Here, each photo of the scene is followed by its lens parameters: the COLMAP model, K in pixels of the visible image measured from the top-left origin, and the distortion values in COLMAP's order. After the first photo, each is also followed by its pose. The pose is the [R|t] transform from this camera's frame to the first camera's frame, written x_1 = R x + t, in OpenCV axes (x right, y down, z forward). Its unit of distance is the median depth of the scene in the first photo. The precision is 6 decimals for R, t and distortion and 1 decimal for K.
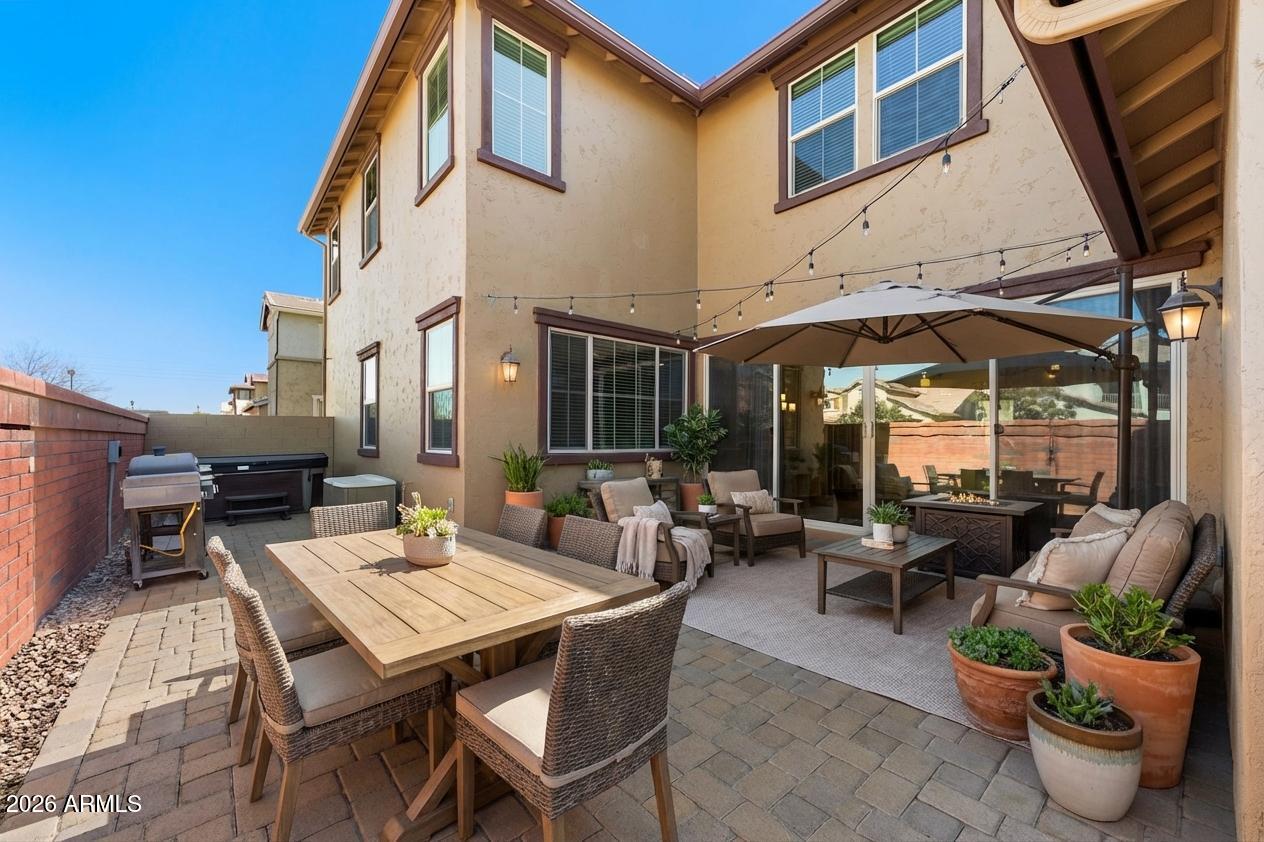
lens RADIAL K [[494.3, 0, 608.9], [0, 494.3, 435.3], [0, 0, 1]] dist [0.001298, 0.000441]
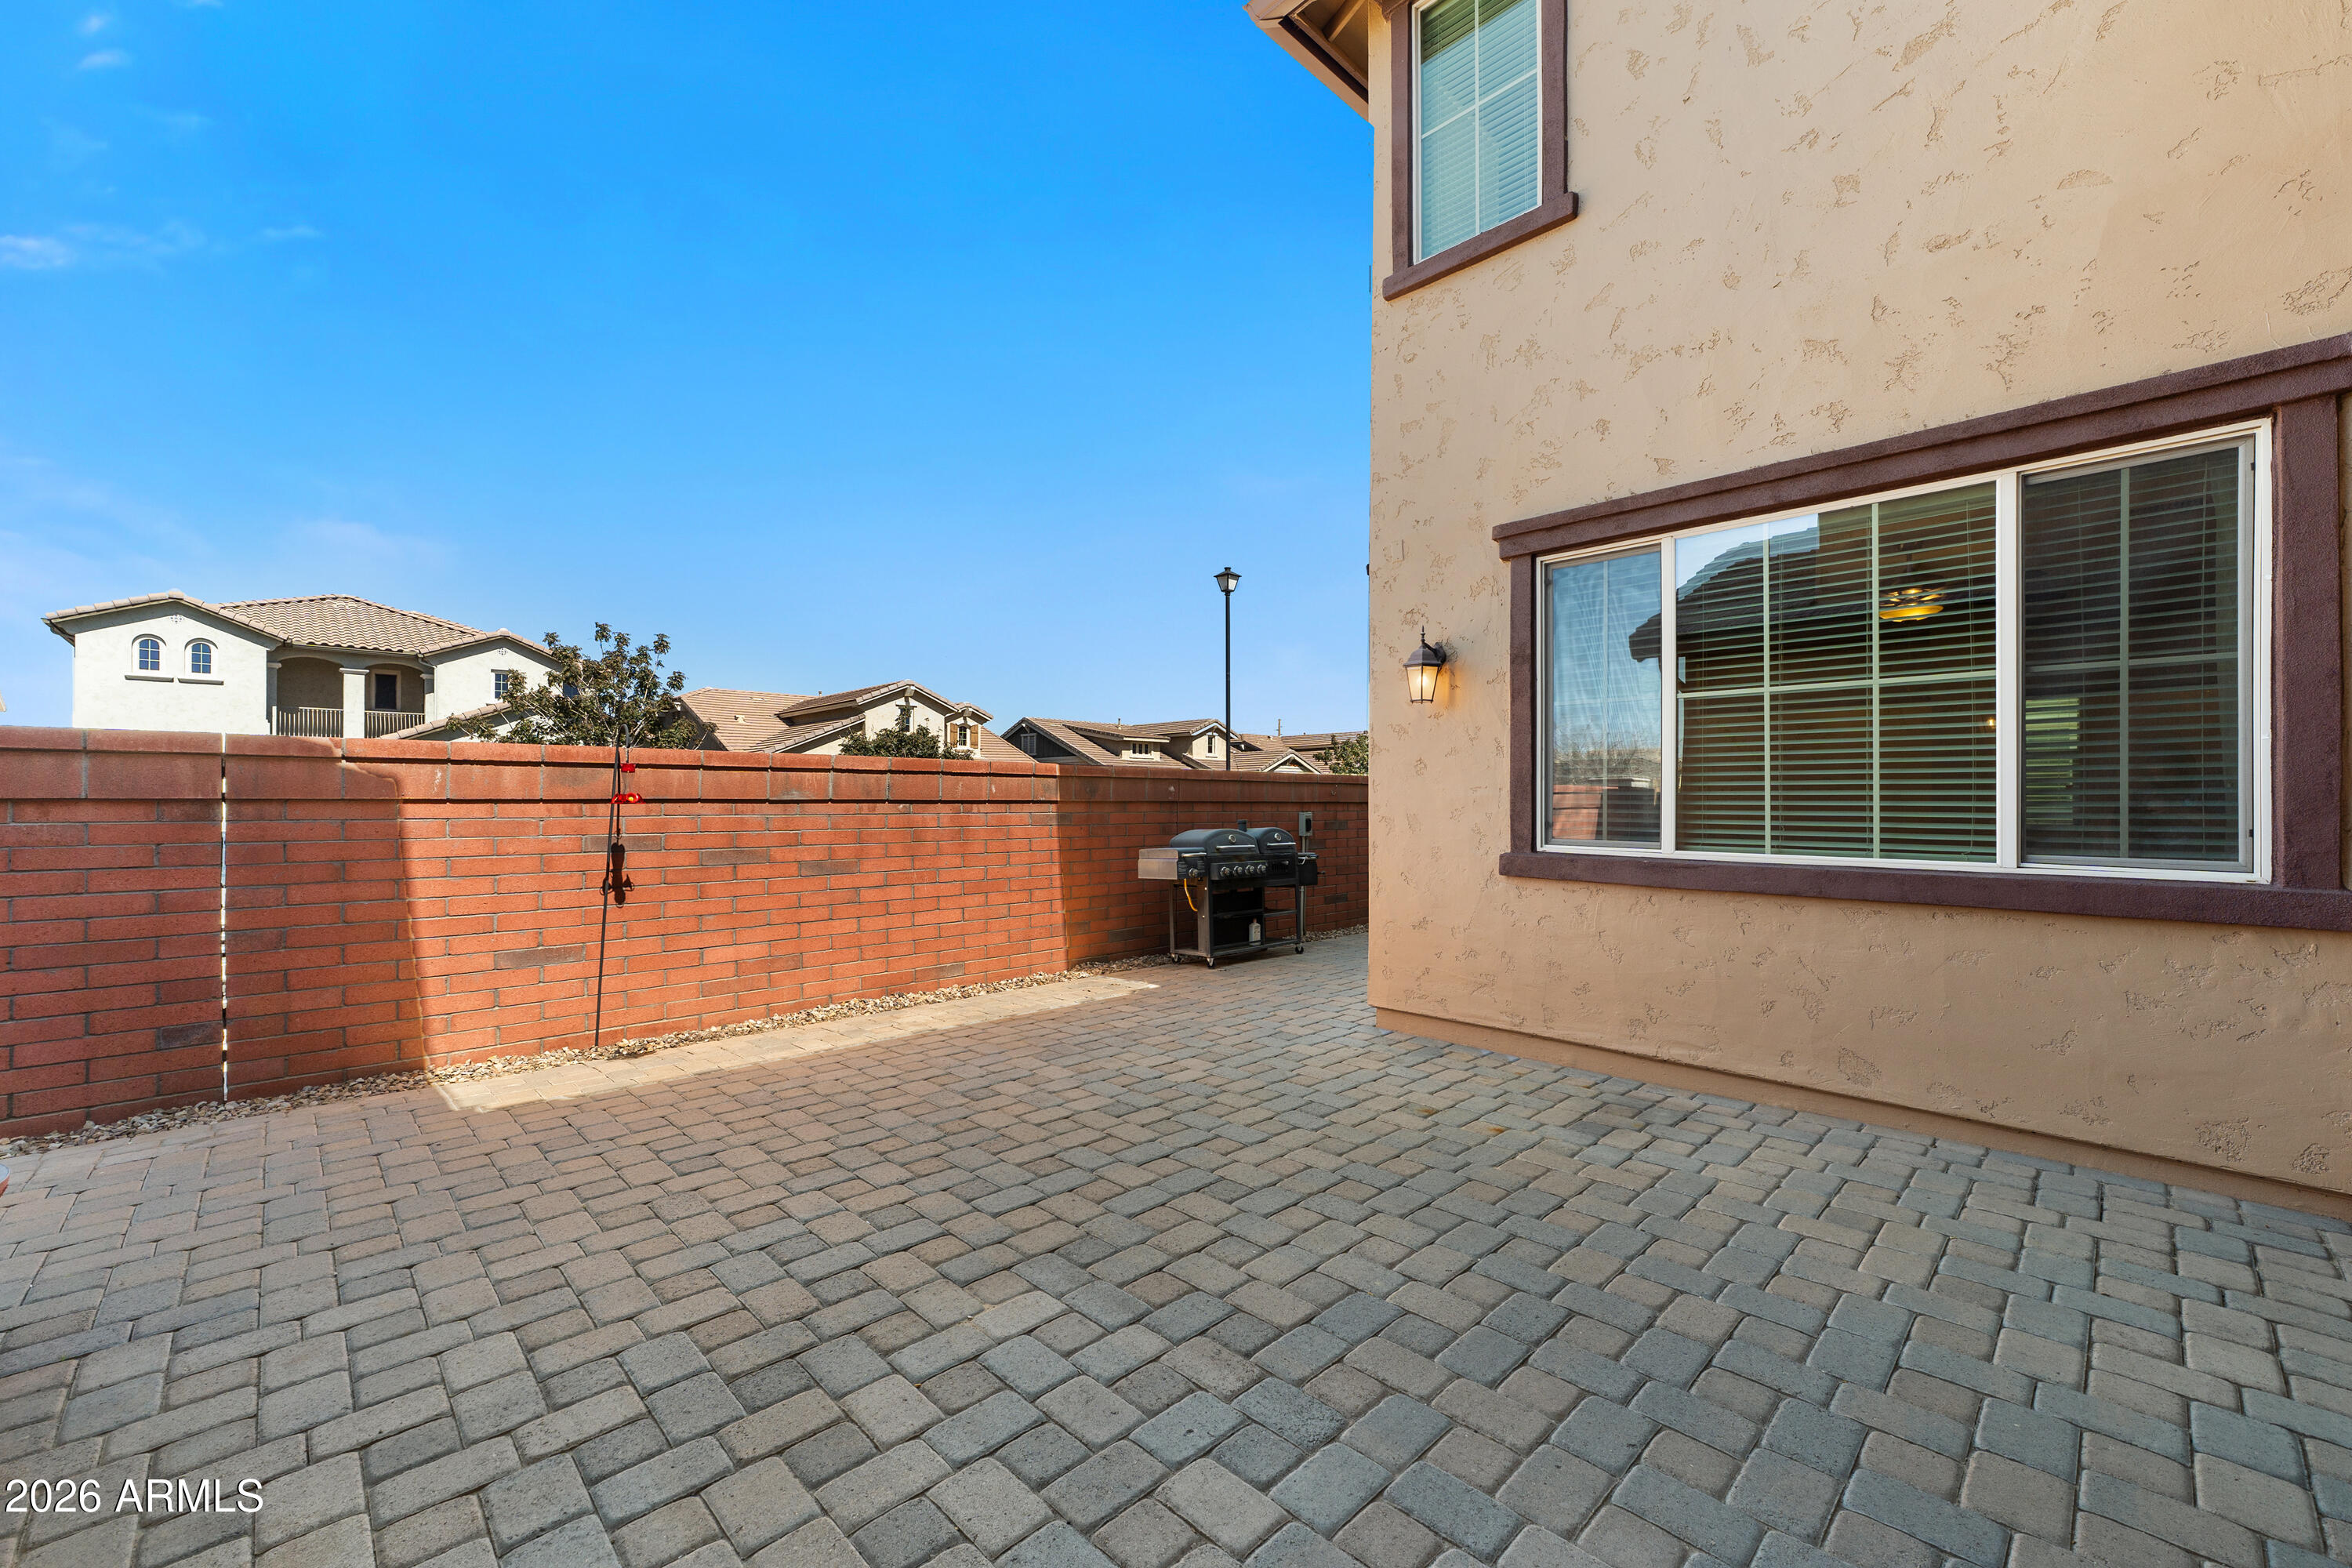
lens RADIAL K [[918.1, 0, 1165.0], [0, 918.1, 792.8], [0, 0, 1]] dist [-0.000091, 0.000979]
pose [[0.082757, -0.010987, -0.996509, 0.625498], [-0.001280, 0.999937, -0.011131, -0.005380], [0.996569, 0.002196, 0.082738, 0.594726]]
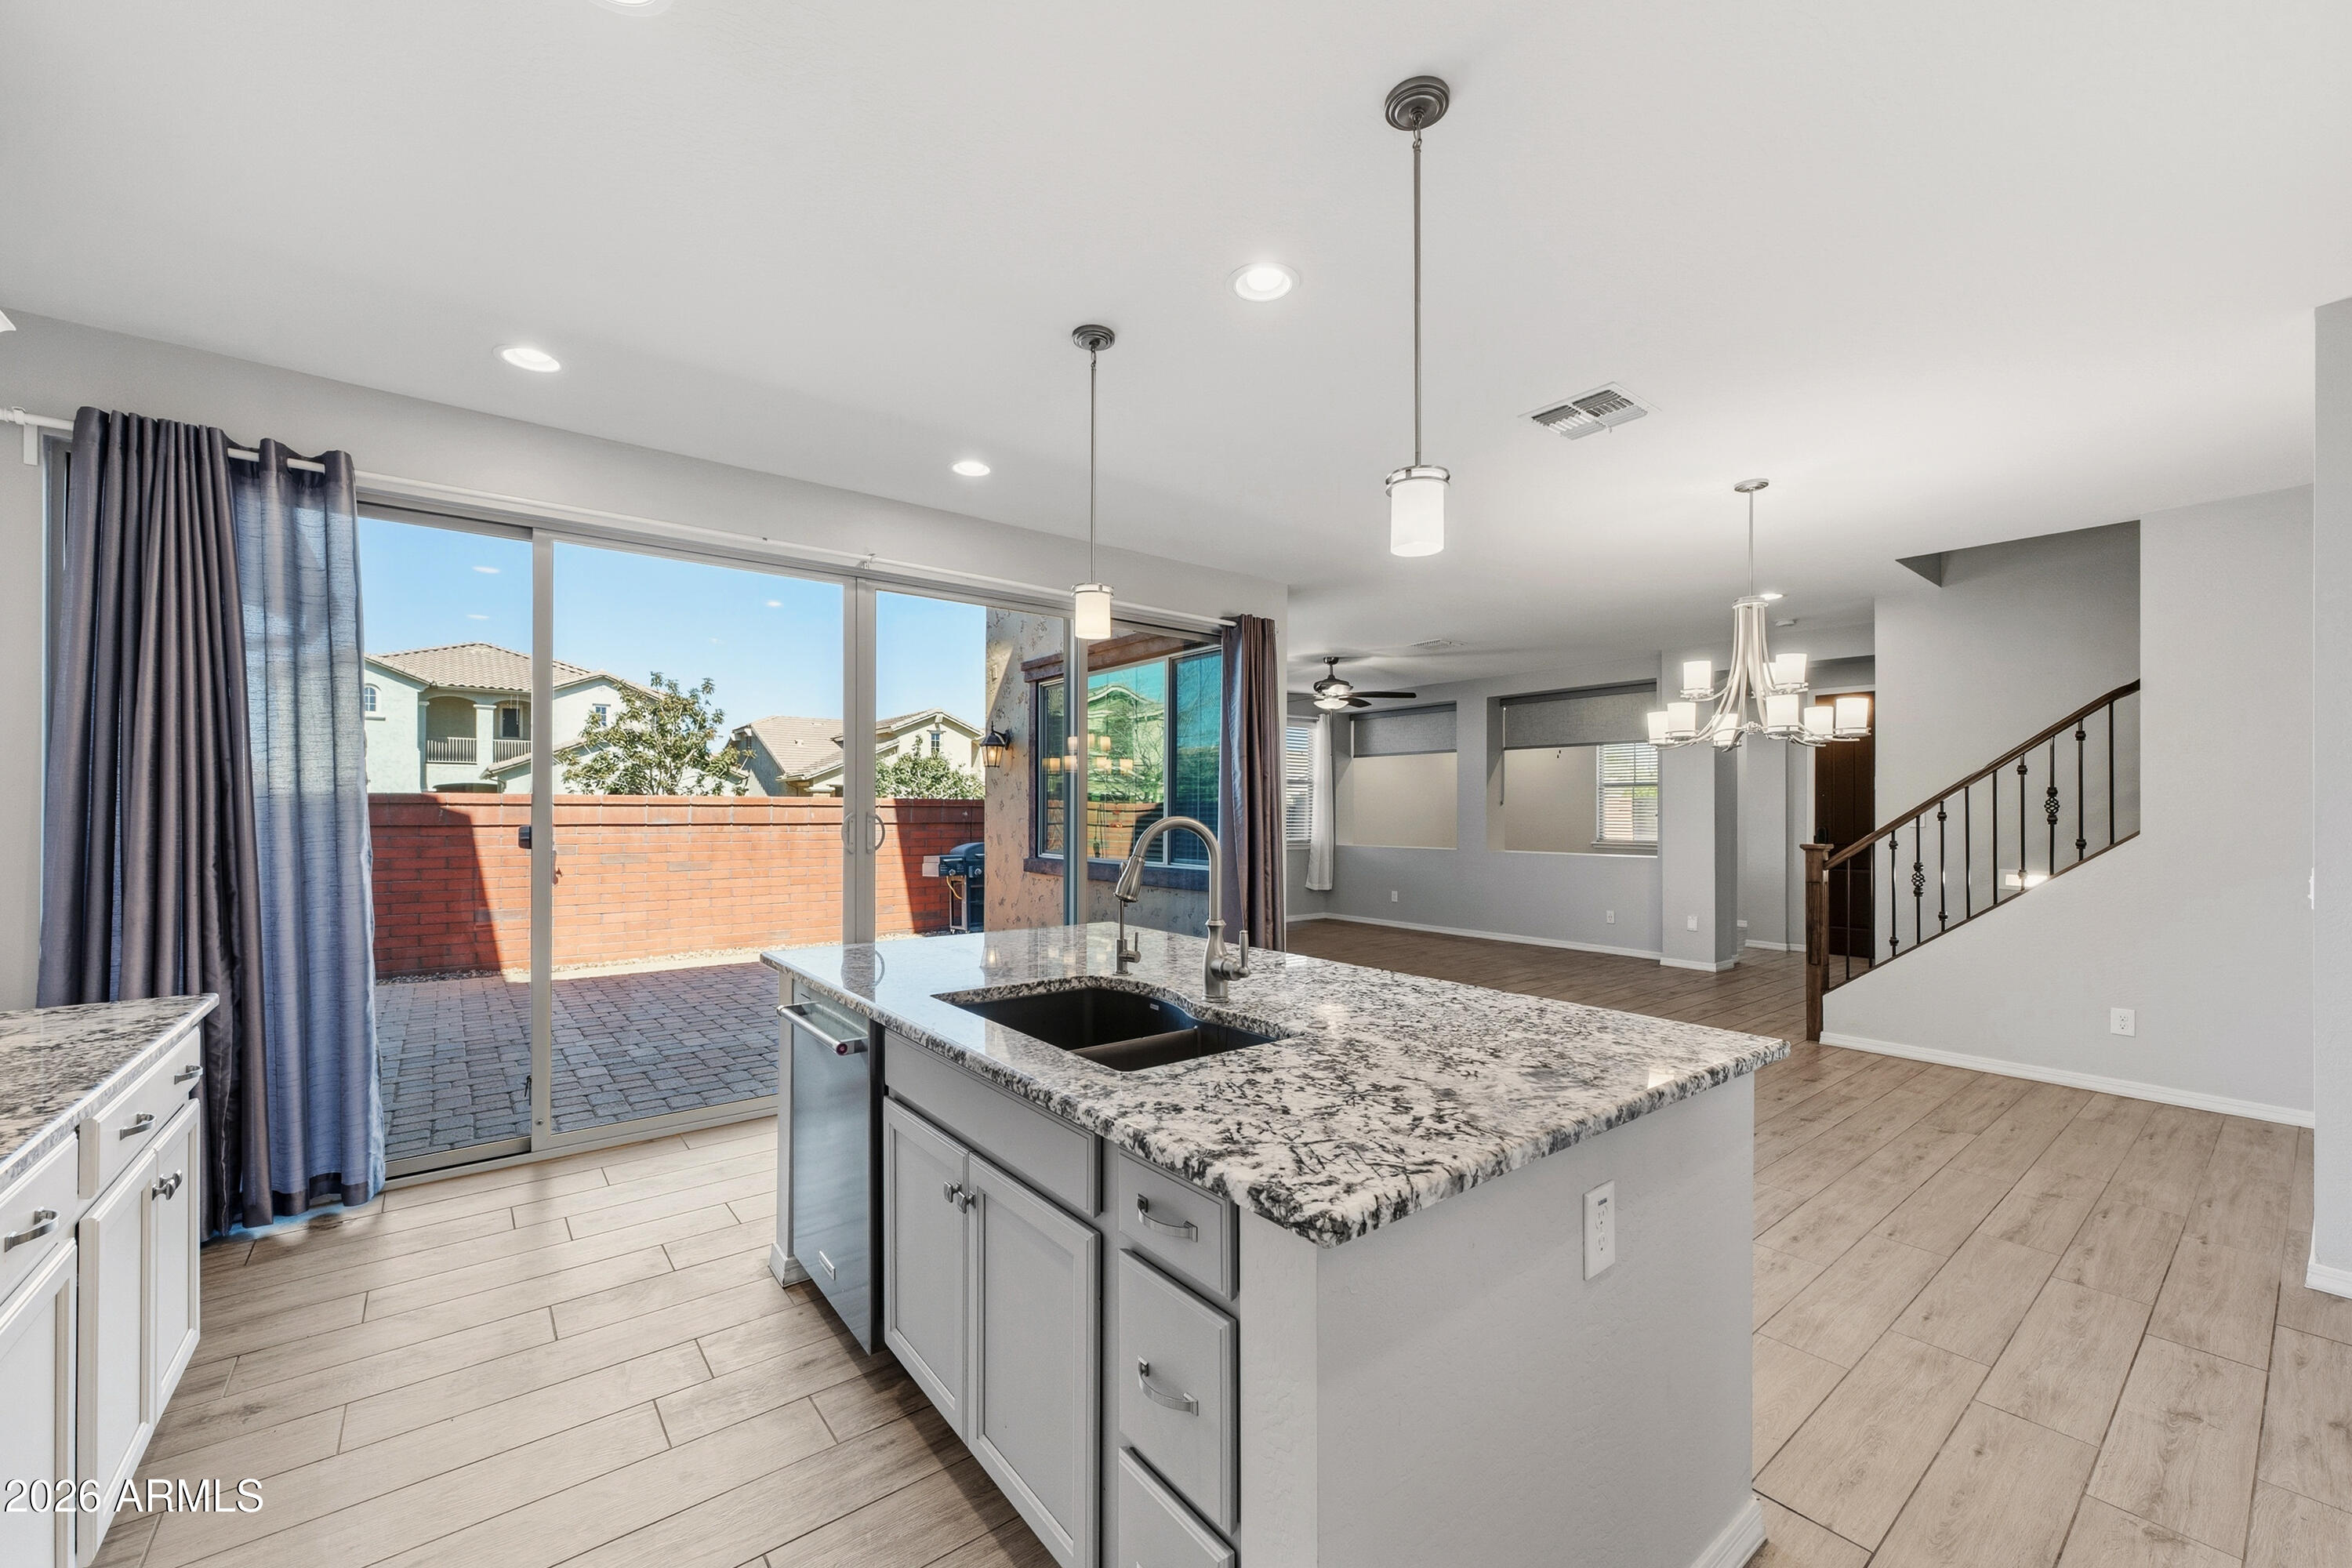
lens RADIAL K [[919.8, 0, 1175.0], [0, 919.8, 809.0], [0, 0, 1]] dist [0.001298, 0.000441]
pose [[-0.019236, -0.004682, -0.999804, 1.190799], [-0.003386, 0.999984, -0.004618, -0.029583], [0.999809, 0.003297, -0.019251, 1.200999]]
